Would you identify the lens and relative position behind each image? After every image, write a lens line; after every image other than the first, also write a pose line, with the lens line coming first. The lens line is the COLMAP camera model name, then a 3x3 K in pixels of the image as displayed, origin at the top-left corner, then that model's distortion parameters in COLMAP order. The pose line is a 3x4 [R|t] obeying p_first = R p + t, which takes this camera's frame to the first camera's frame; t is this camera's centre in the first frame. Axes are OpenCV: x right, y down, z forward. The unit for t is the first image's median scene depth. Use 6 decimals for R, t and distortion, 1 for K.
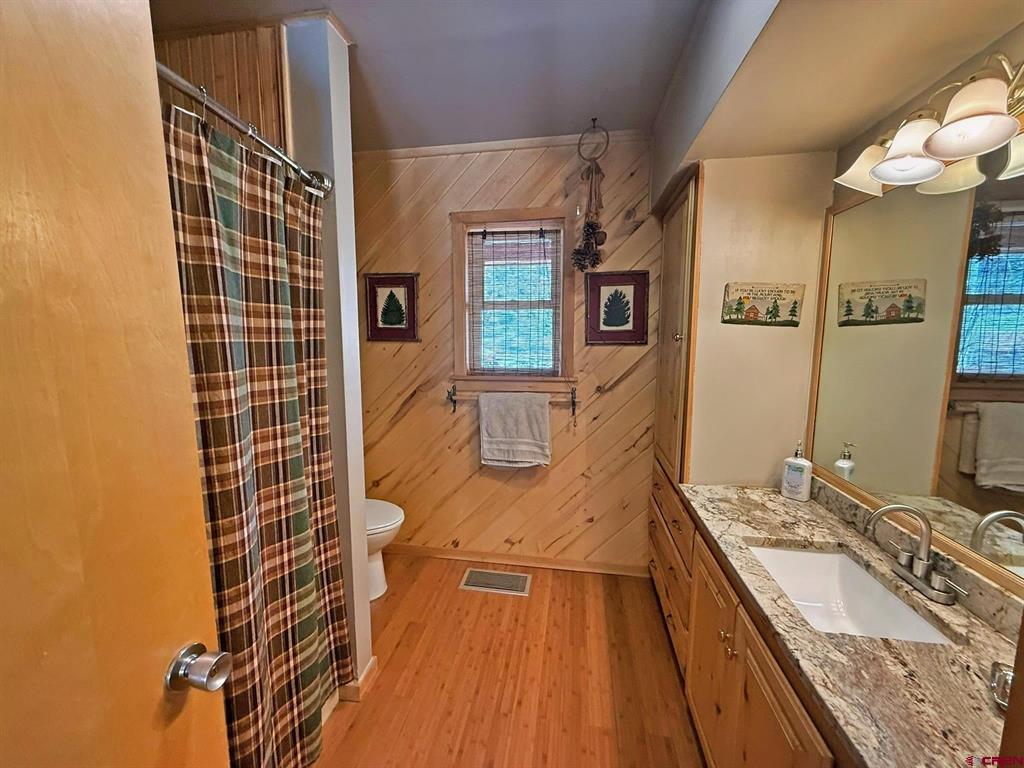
lens RADIAL K [[408.4, 0, 508.9], [0, 408.4, 382.9], [0, 0, 1]] dist [-0.002573, -0.000019]
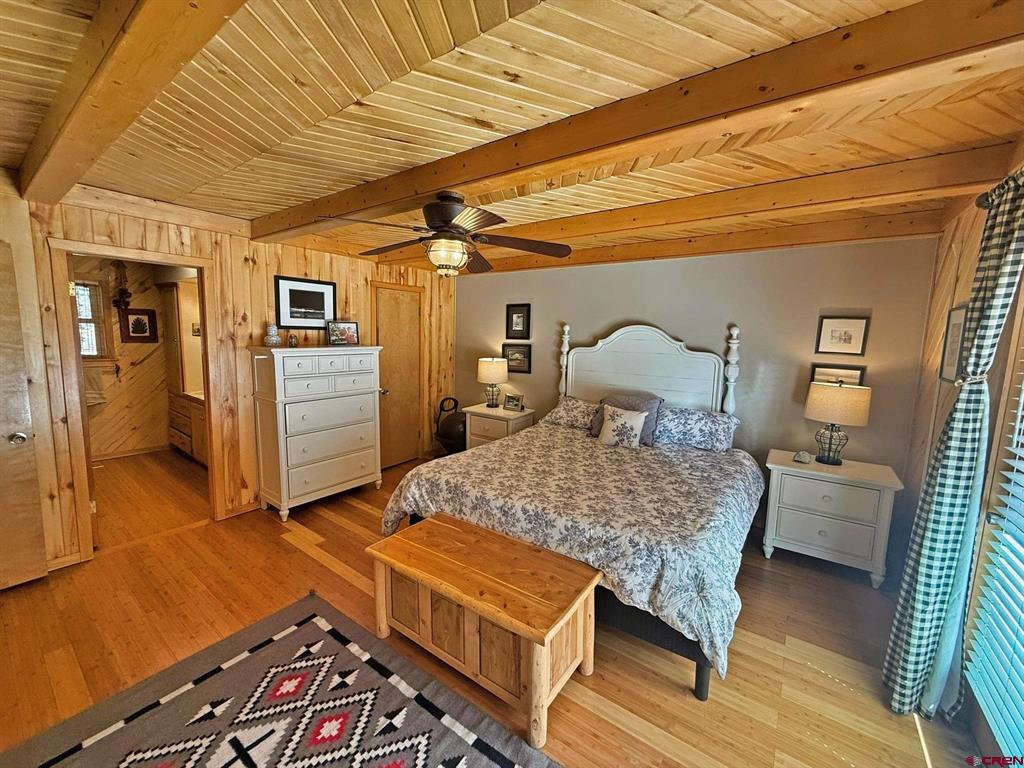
lens RADIAL K [[408.4, 0, 508.9], [0, 408.4, 382.9], [0, 0, 1]] dist [-0.002573, -0.000019]
pose [[0.448847, -0.089516, 0.889114, -0.827415], [0.087118, 0.994614, 0.056158, 0.173773], [-0.889352, 0.052252, 0.454228, -1.761706]]
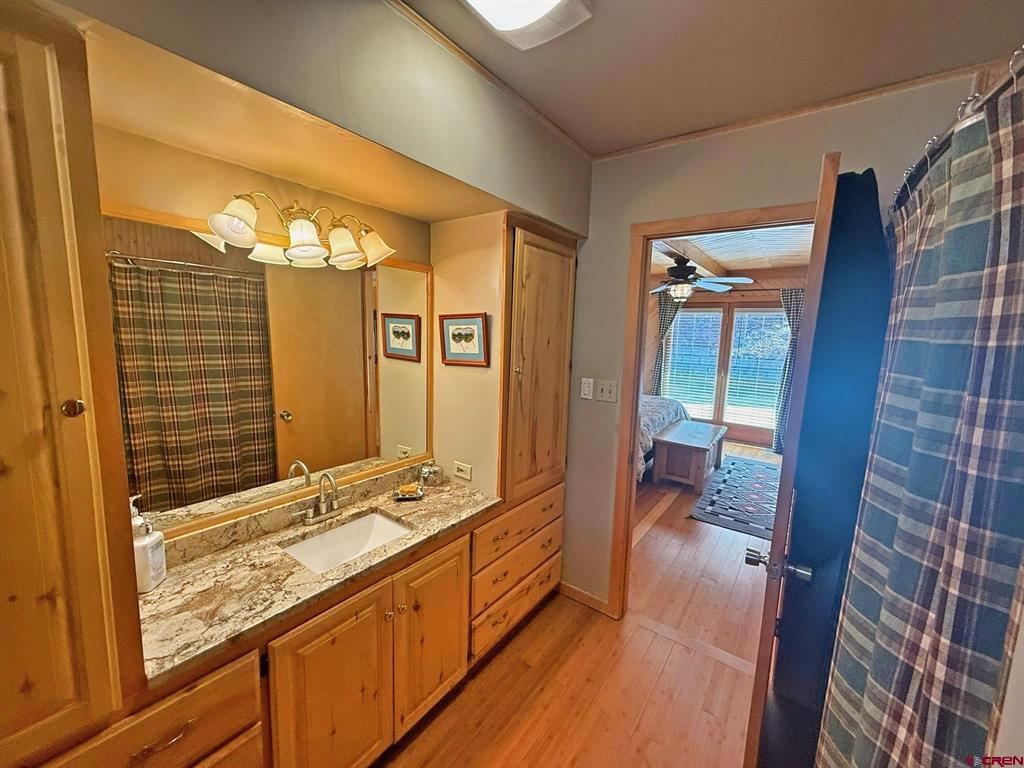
lens RADIAL K [[408.4, 0, 508.9], [0, 408.4, 382.9], [0, 0, 1]] dist [-0.002573, -0.000019]
pose [[-0.885477, -0.087665, 0.456340, -0.176340], [0.025818, 0.971245, 0.236677, -0.205188], [-0.463966, 0.221354, -0.857752, 1.011819]]
